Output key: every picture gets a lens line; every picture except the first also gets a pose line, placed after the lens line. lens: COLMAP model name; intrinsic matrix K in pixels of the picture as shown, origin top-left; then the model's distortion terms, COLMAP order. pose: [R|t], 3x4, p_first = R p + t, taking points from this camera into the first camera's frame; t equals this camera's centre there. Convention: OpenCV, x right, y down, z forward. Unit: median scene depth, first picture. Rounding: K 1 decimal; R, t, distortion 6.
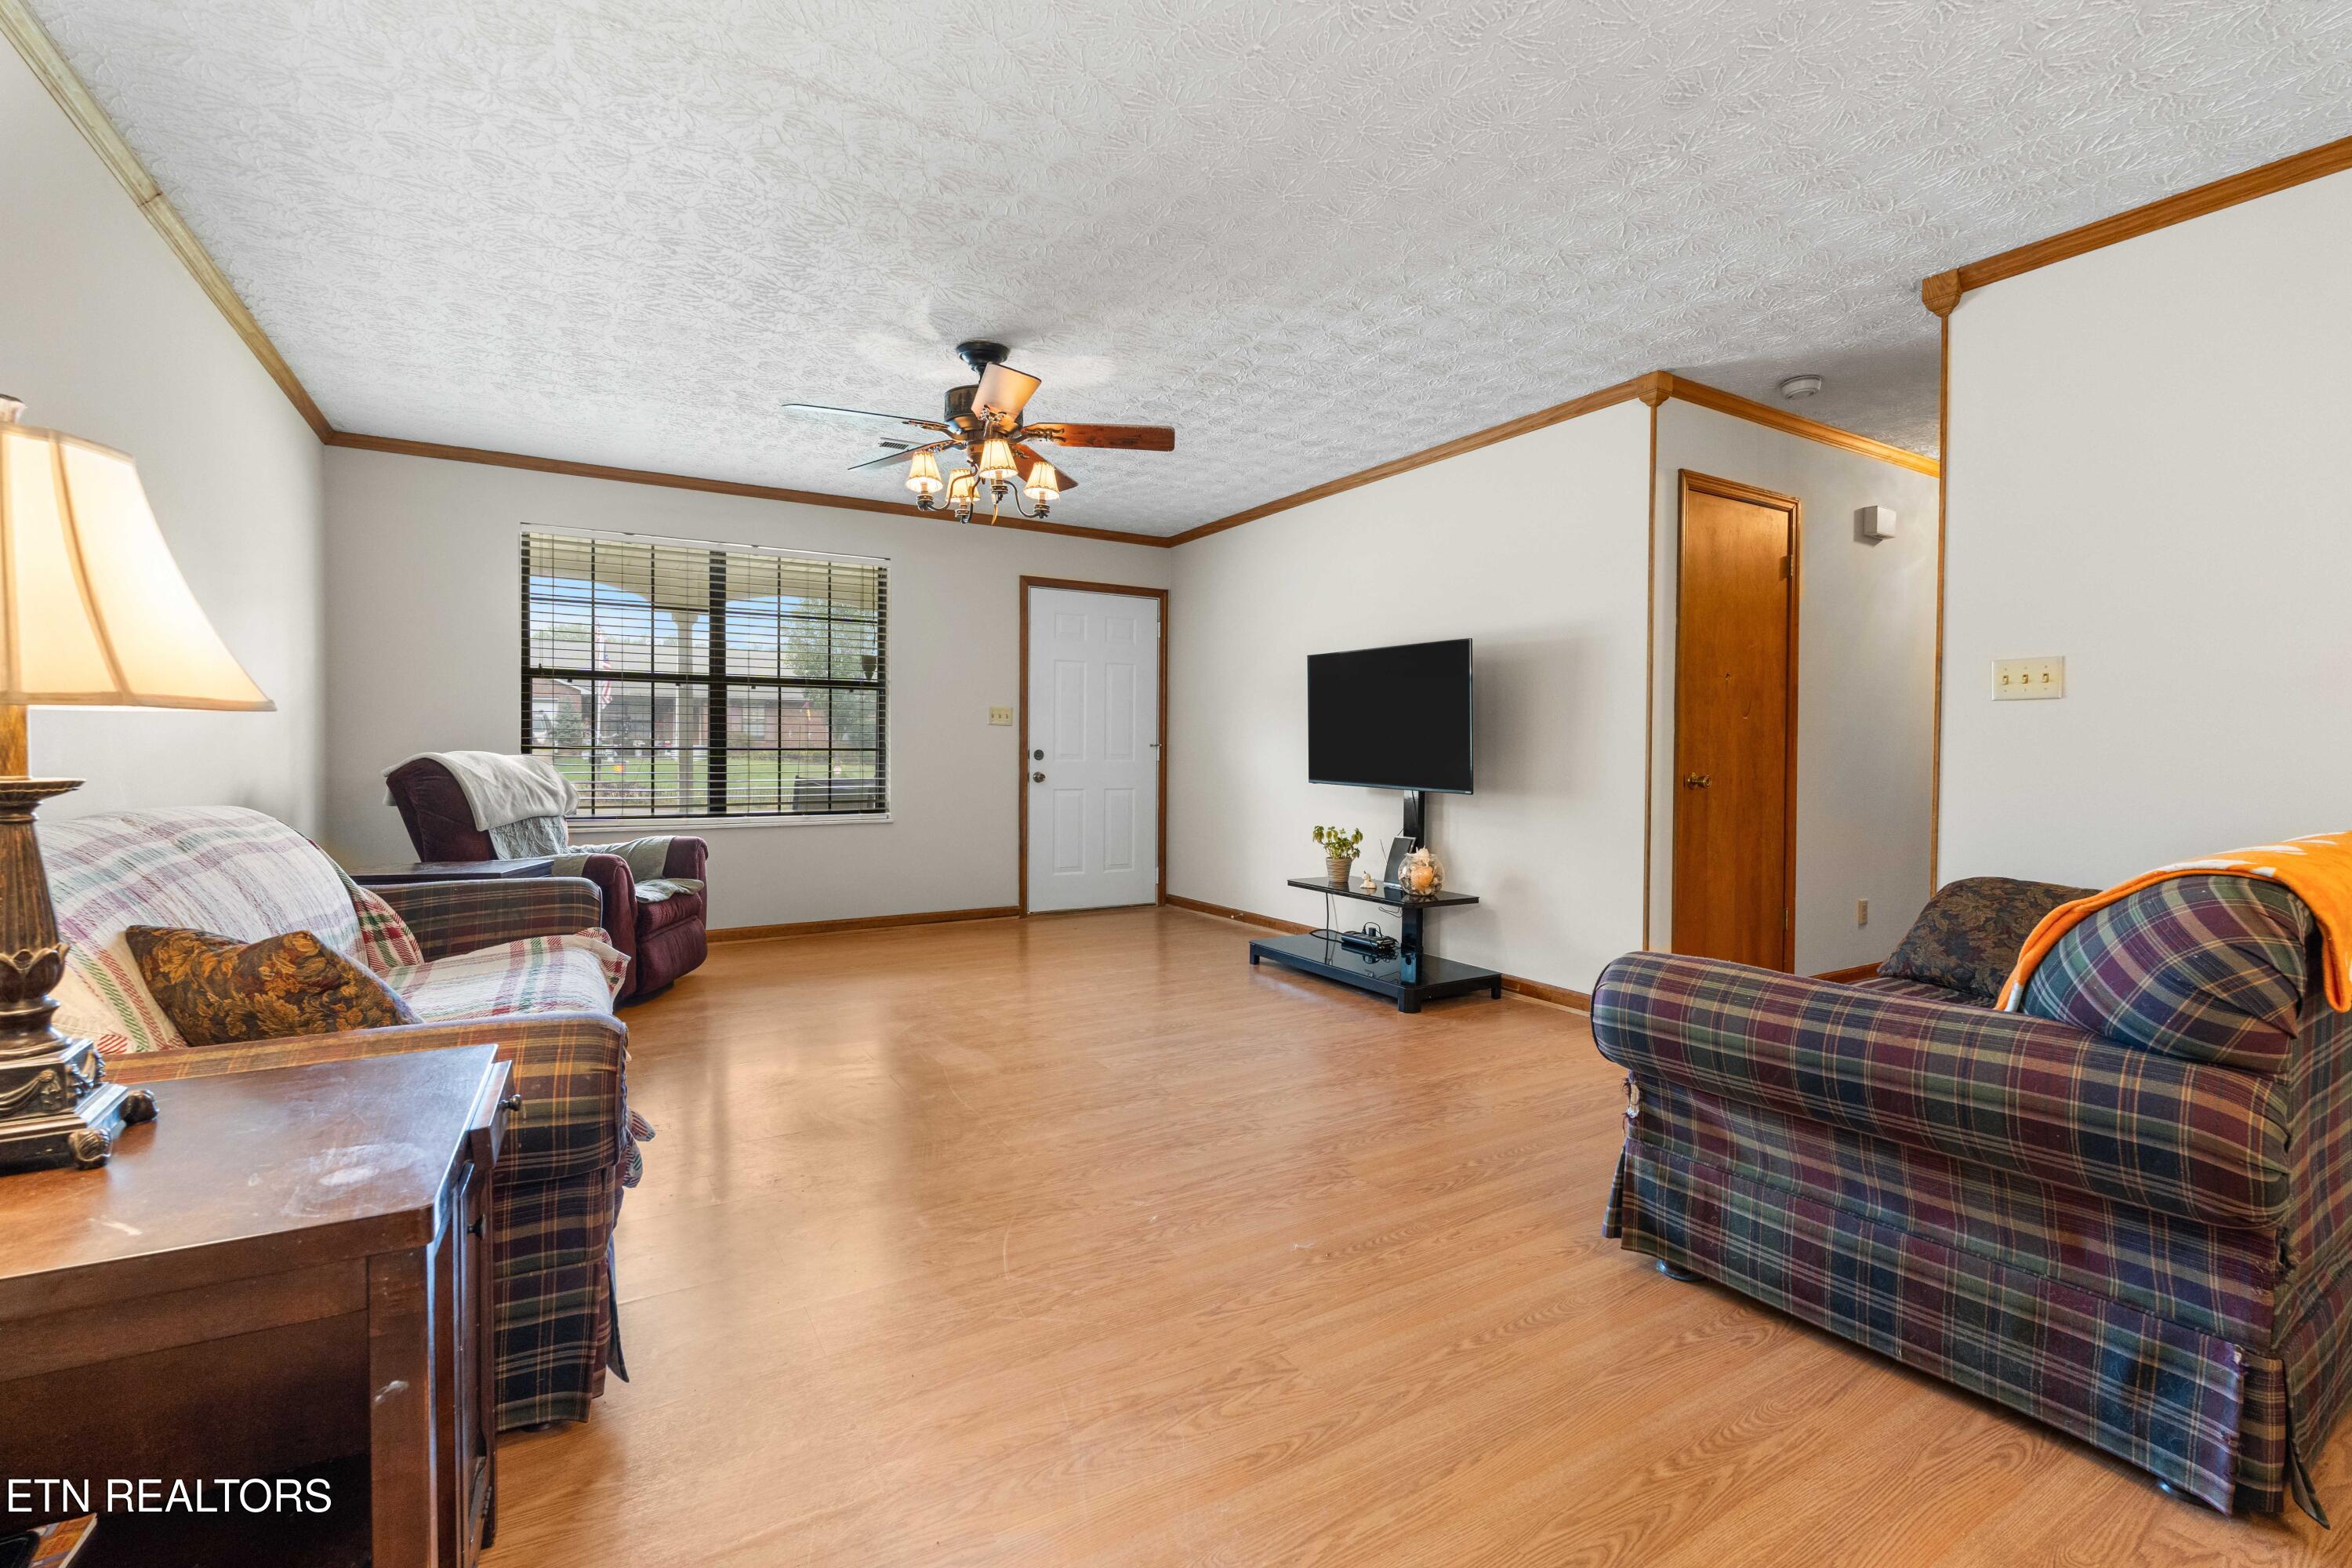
lens RADIAL K [[1031.9, 0, 1171.3], [0, 1031.9, 765.2], [0, 0, 1]] dist [-0.004759, 0.000033]
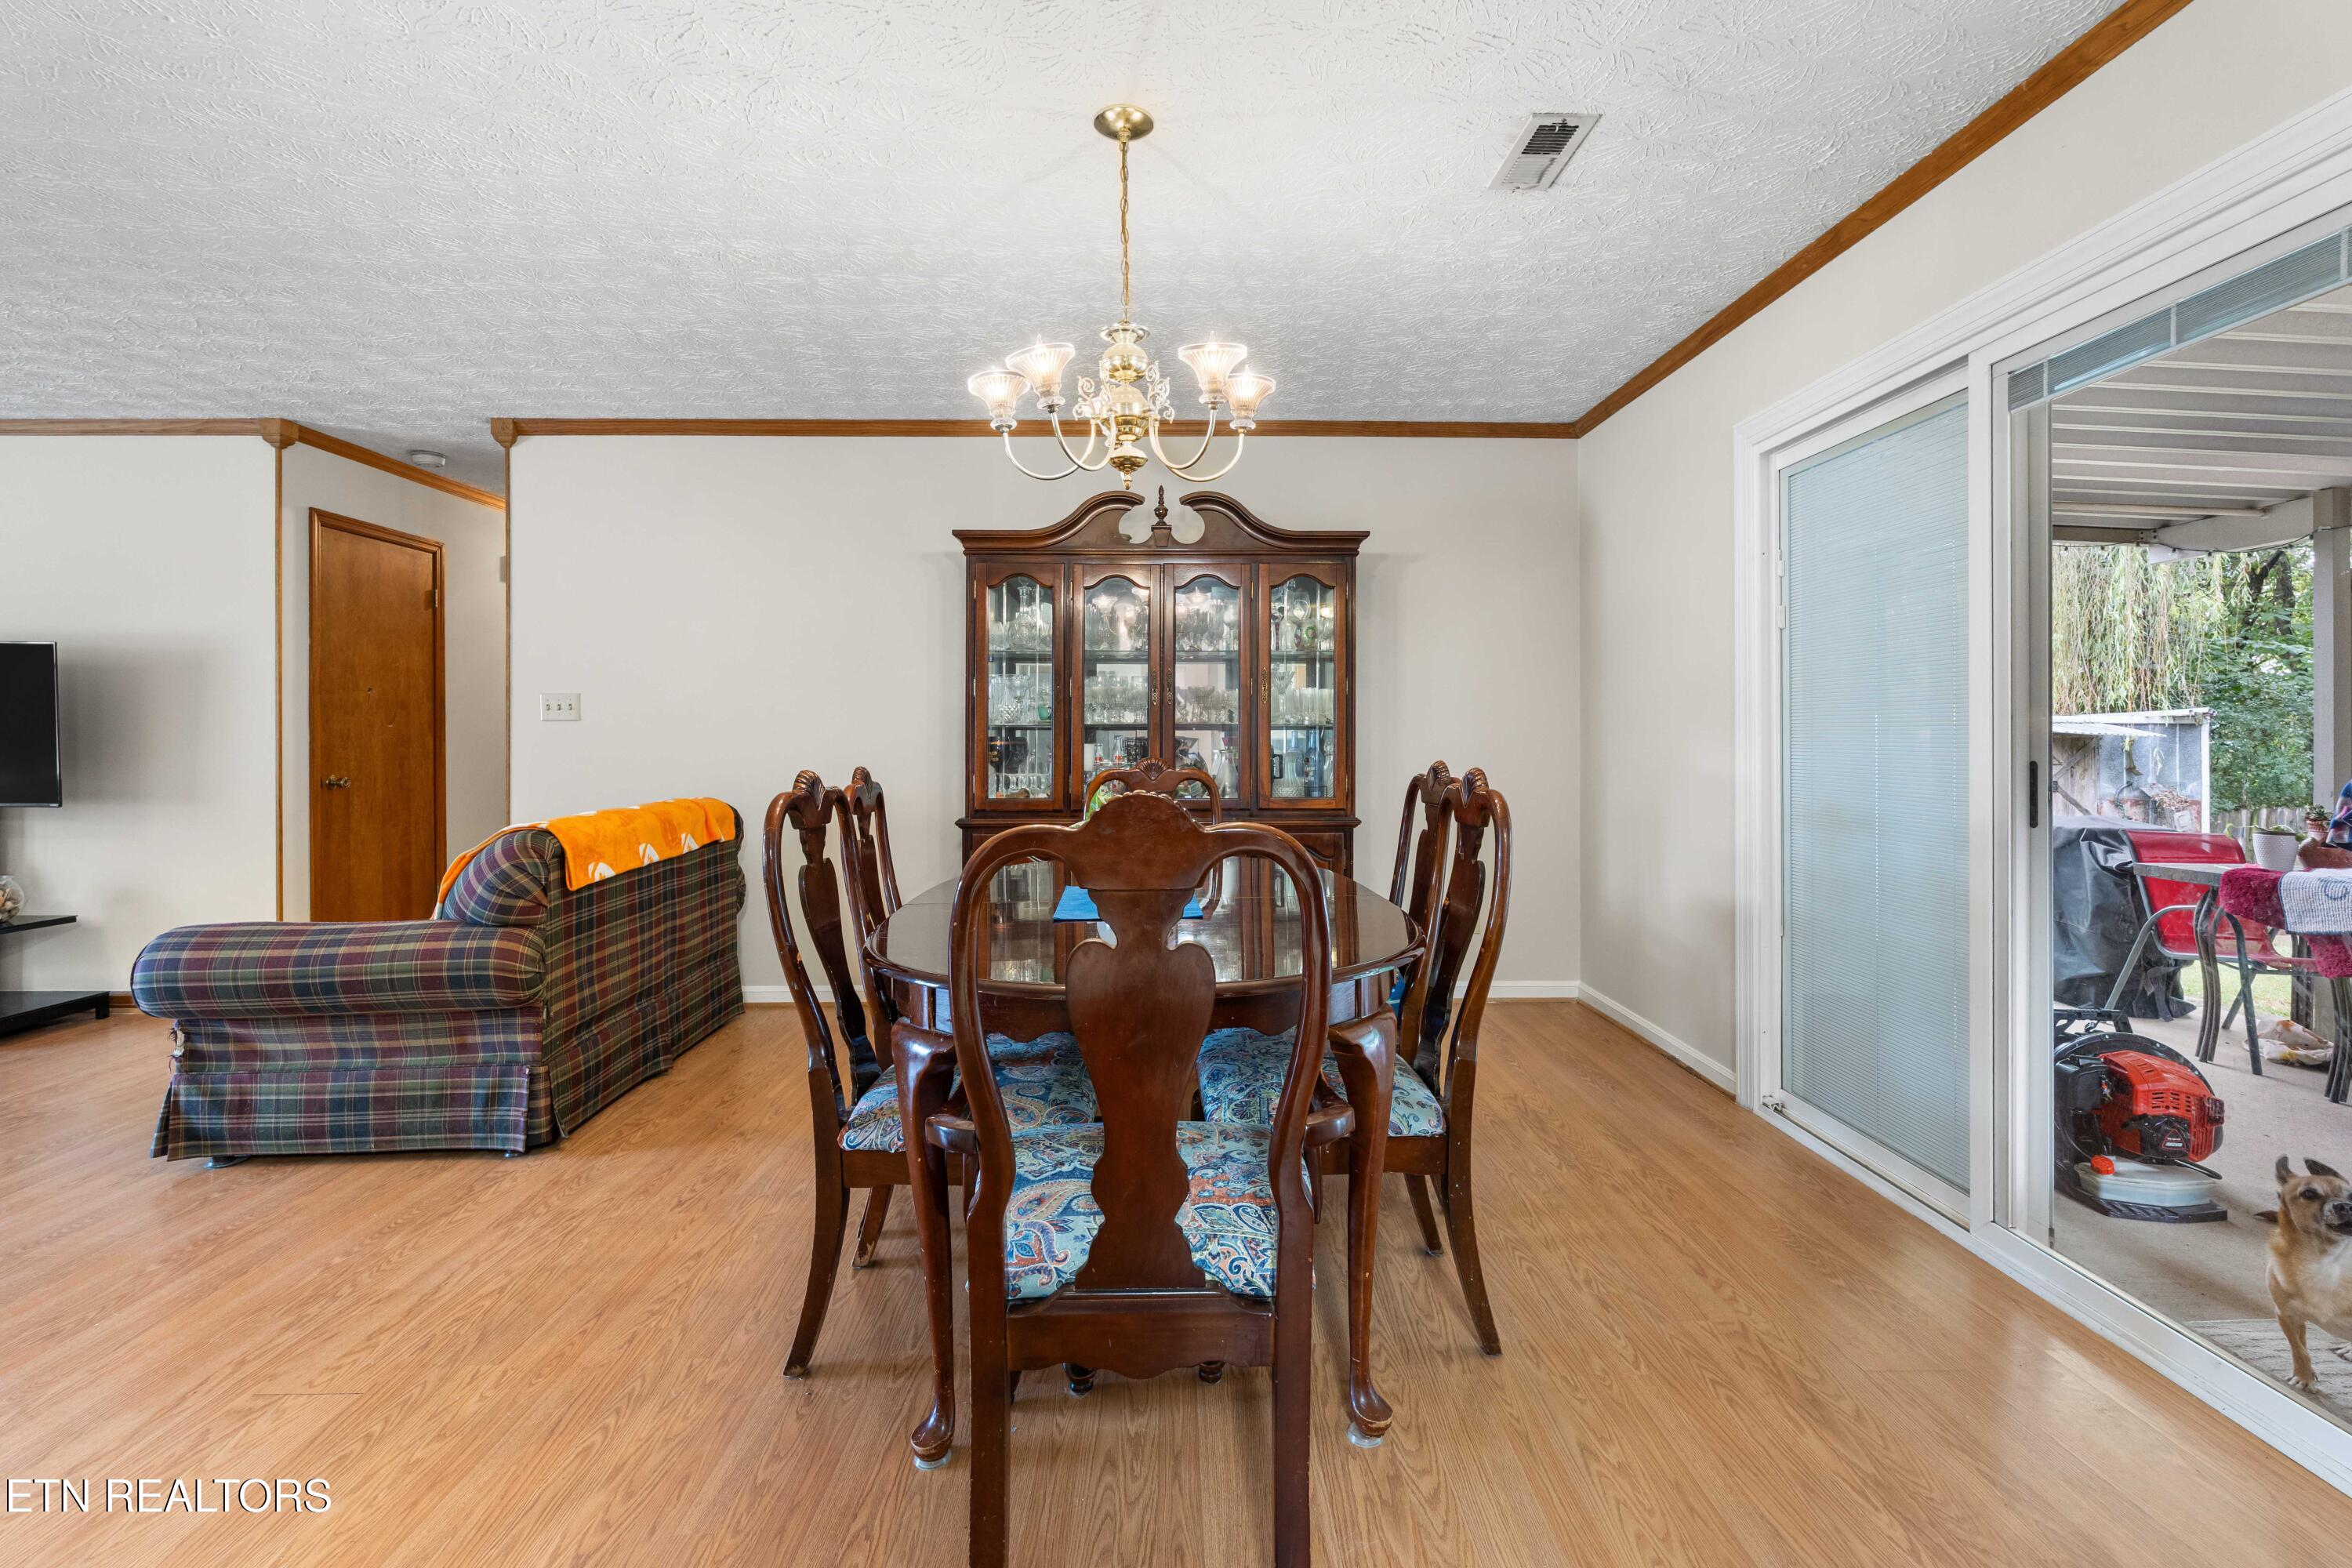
lens RADIAL K [[1047.3, 0, 1180.8], [0, 1047.3, 735.0], [0, 0, 1]] dist [-0.001240, 0.000009]
pose [[0.495735, -0.008691, 0.868430, -0.060694], [0.020097, 0.999797, -0.001466, -0.031550], [-0.868241, 0.018180, 0.495809, -0.736770]]
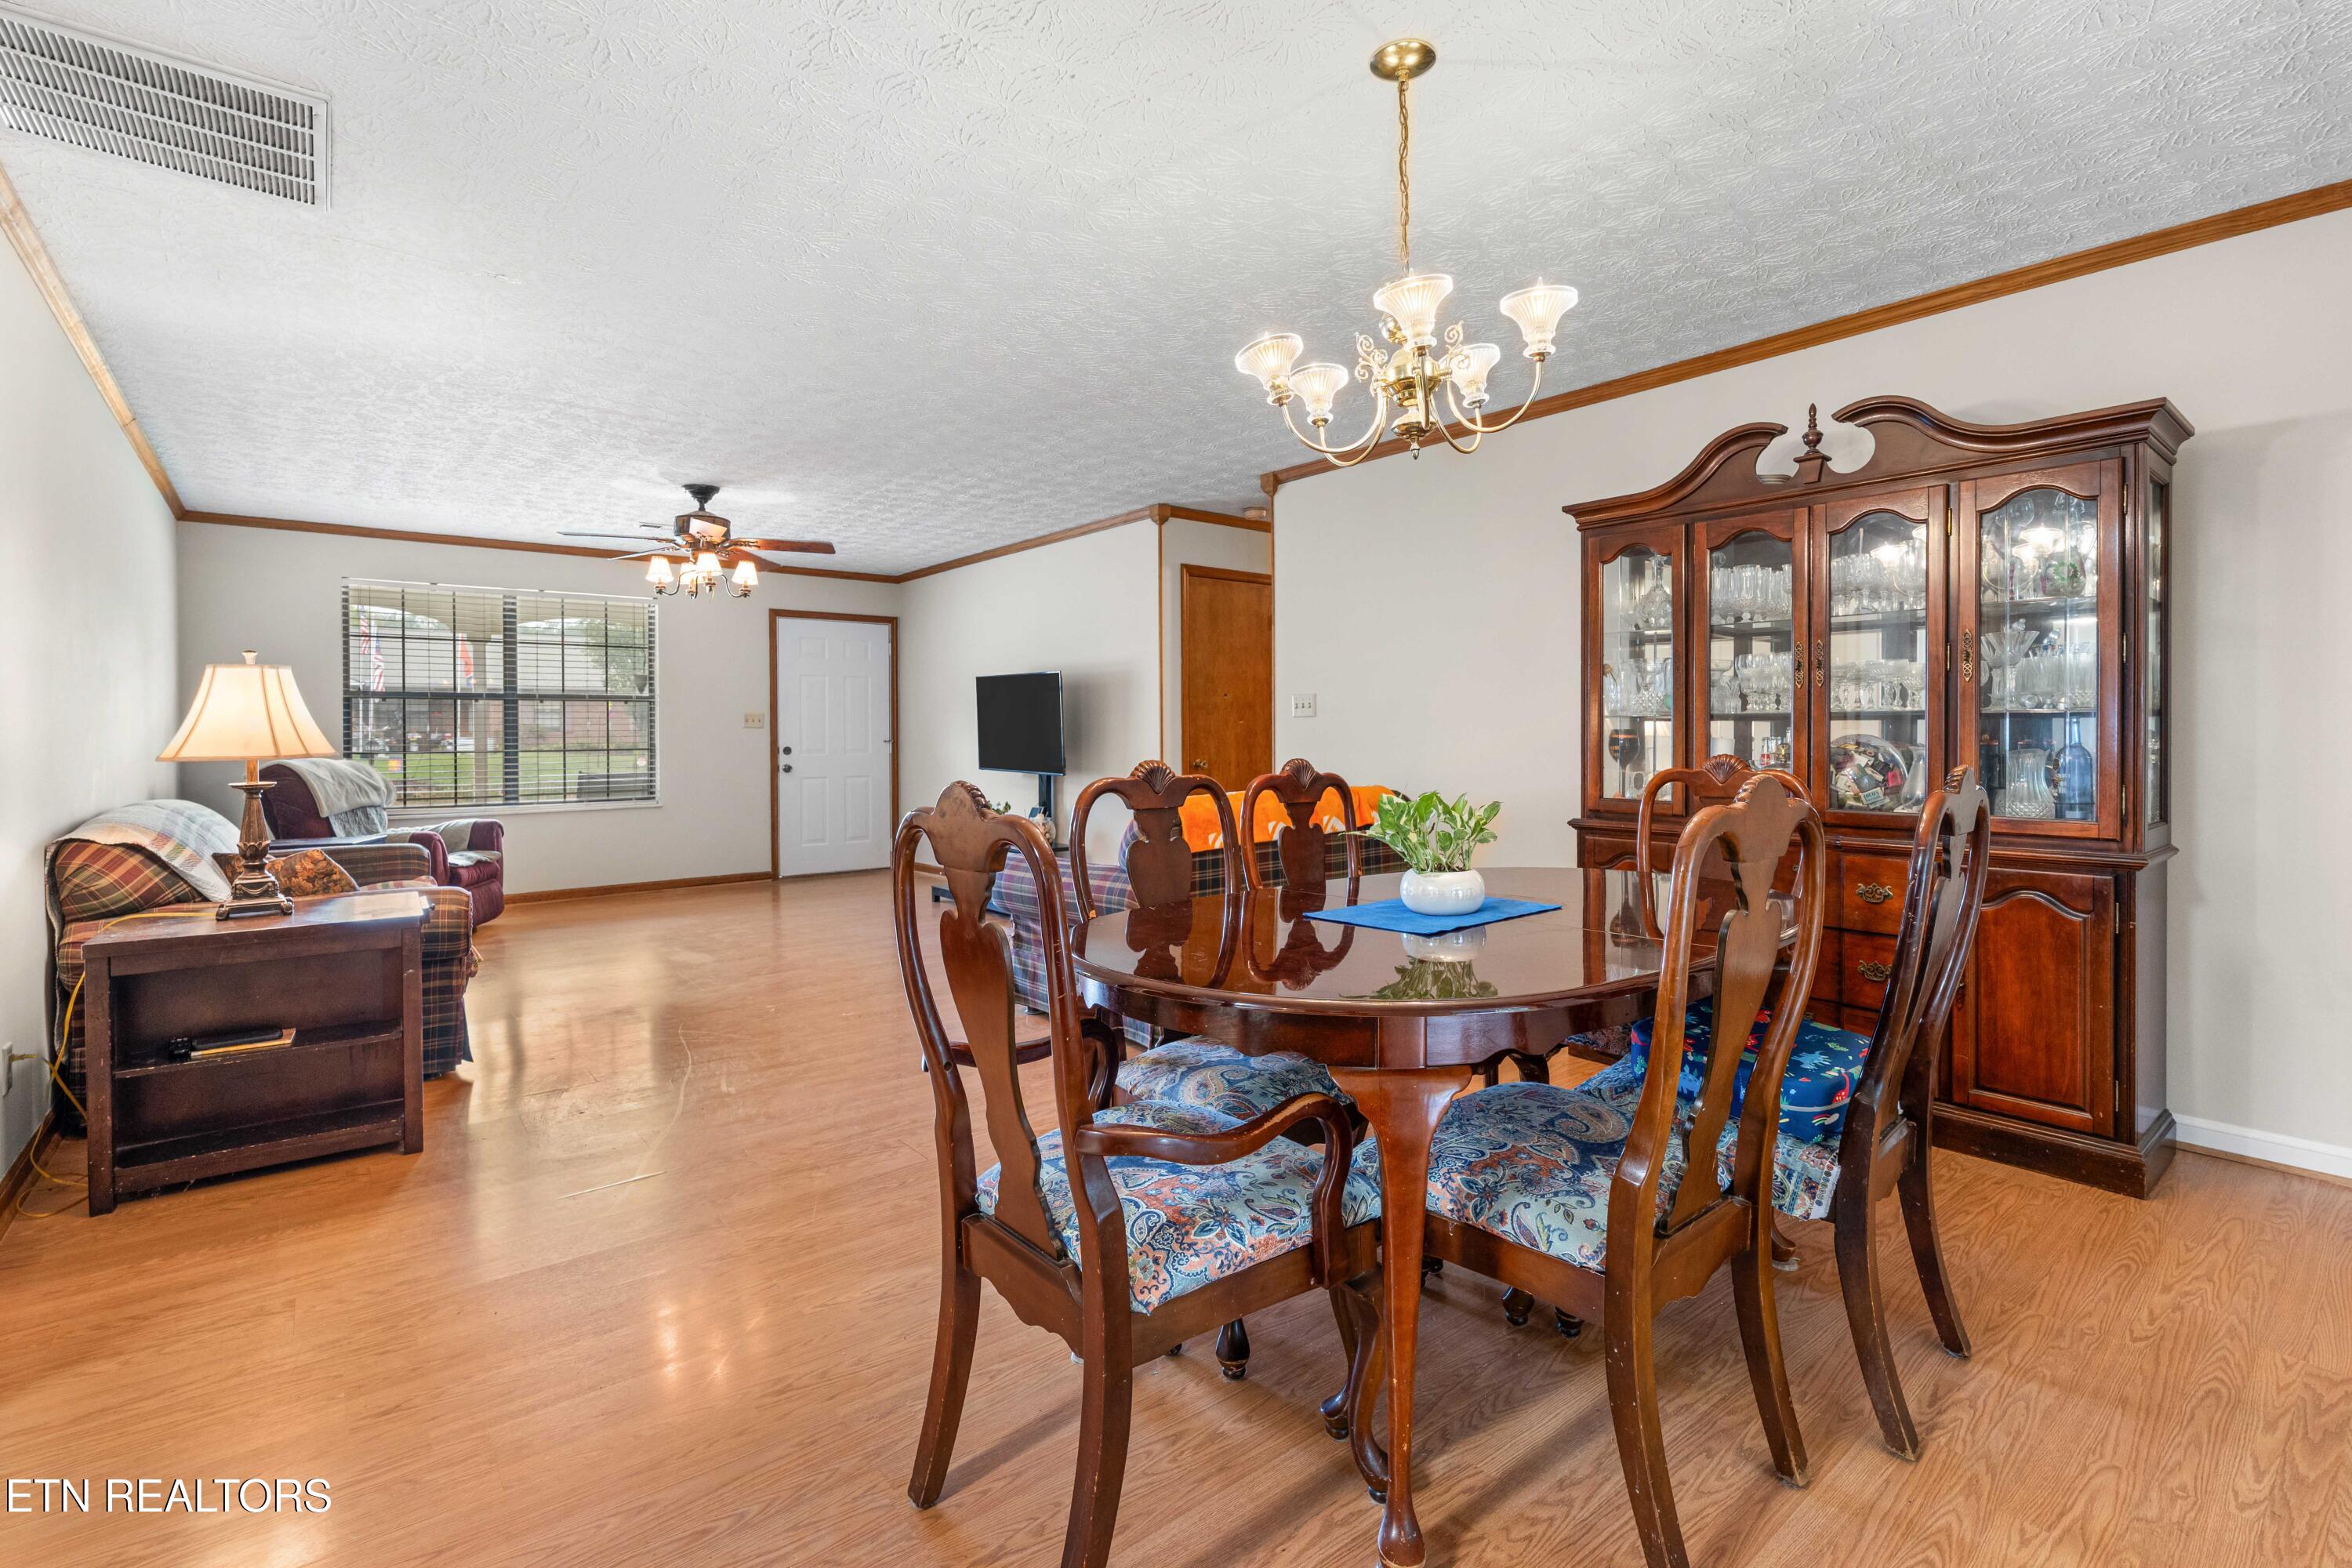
lens RADIAL K [[1072.6, 0, 1188.1], [0, 1072.6, 733.5], [0, 0, 1]] dist [-0.004558, 0.000272]
pose [[0.988118, -0.013995, 0.153059, 0.471722], [0.016080, 0.999794, -0.012394, -0.021322], [-0.152854, 0.014708, 0.988139, -1.111829]]
